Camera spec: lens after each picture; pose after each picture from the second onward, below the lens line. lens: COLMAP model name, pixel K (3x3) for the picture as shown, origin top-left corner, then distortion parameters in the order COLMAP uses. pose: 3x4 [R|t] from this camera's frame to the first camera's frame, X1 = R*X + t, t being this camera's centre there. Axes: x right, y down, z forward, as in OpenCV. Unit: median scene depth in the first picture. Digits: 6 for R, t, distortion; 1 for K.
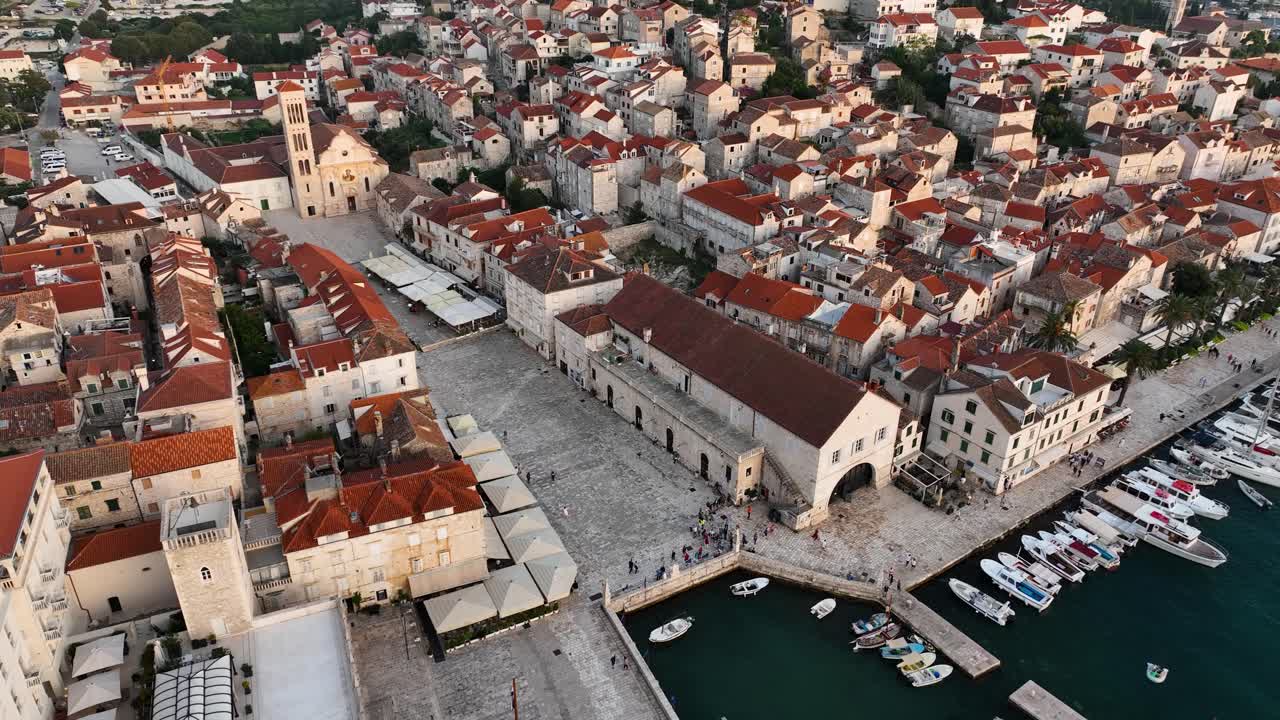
lens RADIAL K [[900.8, 0, 640.0], [0, 900.8, 360.0], [0, 0, 1]] dist [0.010304, -0.001481]
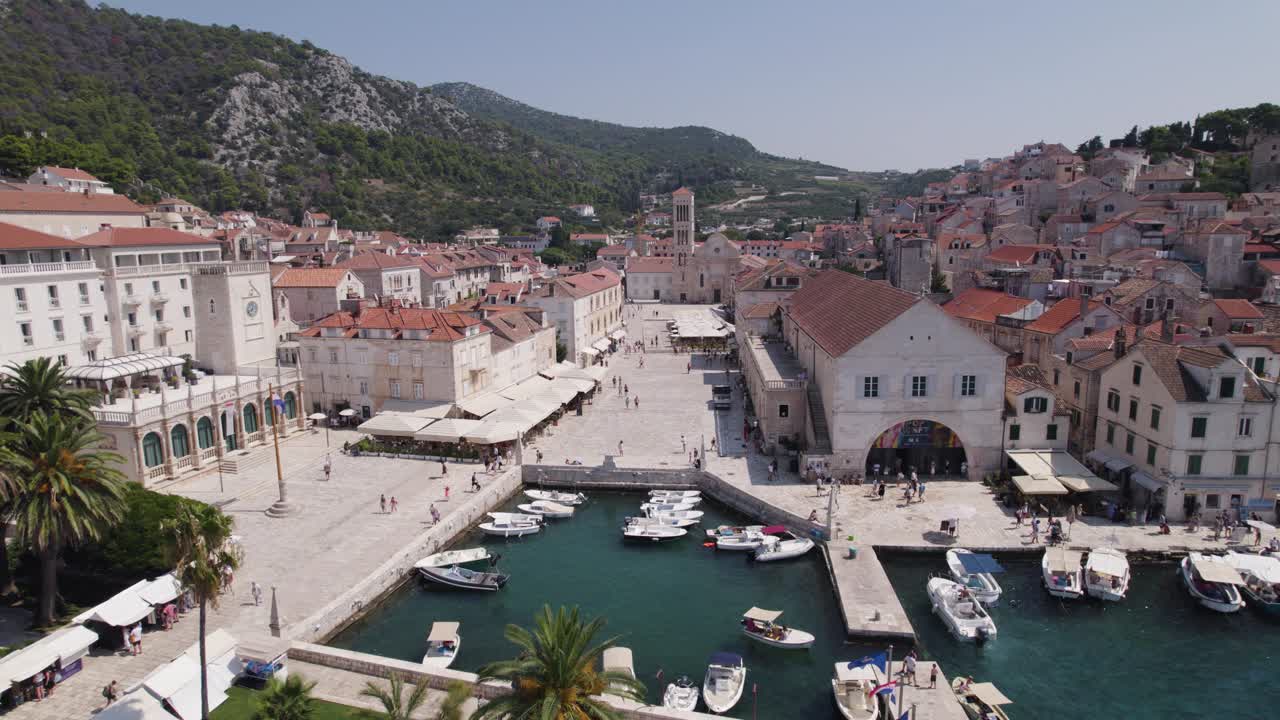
lens RADIAL K [[824.2, 0, 640.0], [0, 824.2, 360.0], [0, 0, 1]] dist [-0.019355, 0.001208]
pose [[0.774010, 0.080933, -0.627980, 0.465792], [-0.271103, 0.938648, -0.213173, 0.266301], [0.572199, 0.335245, 0.748464, 0.365576]]
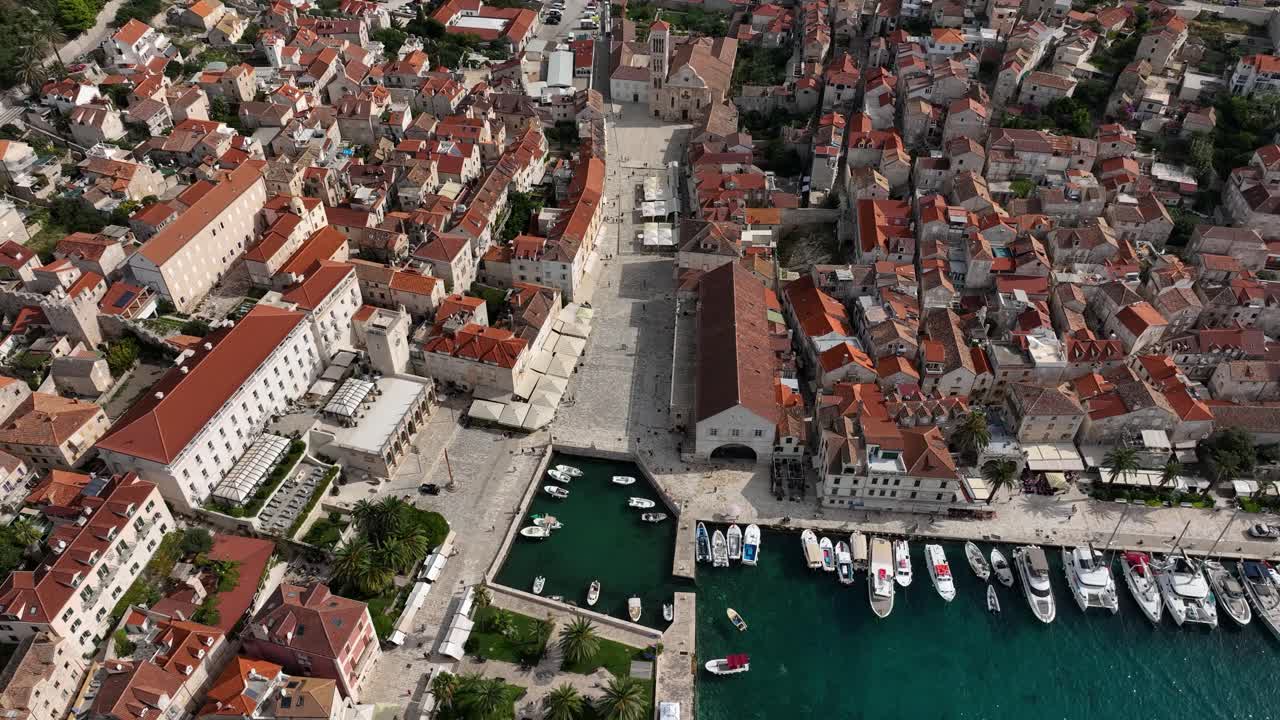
lens RADIAL K [[900.8, 0, 640.0], [0, 900.8, 360.0], [0, 0, 1]] dist [0.010304, -0.001481]
pose [[0.772388, 0.417418, -0.478726, 0.782434], [-0.294589, 0.903181, 0.312219, -0.440944], [0.562702, -0.100126, 0.820573, -0.343243]]
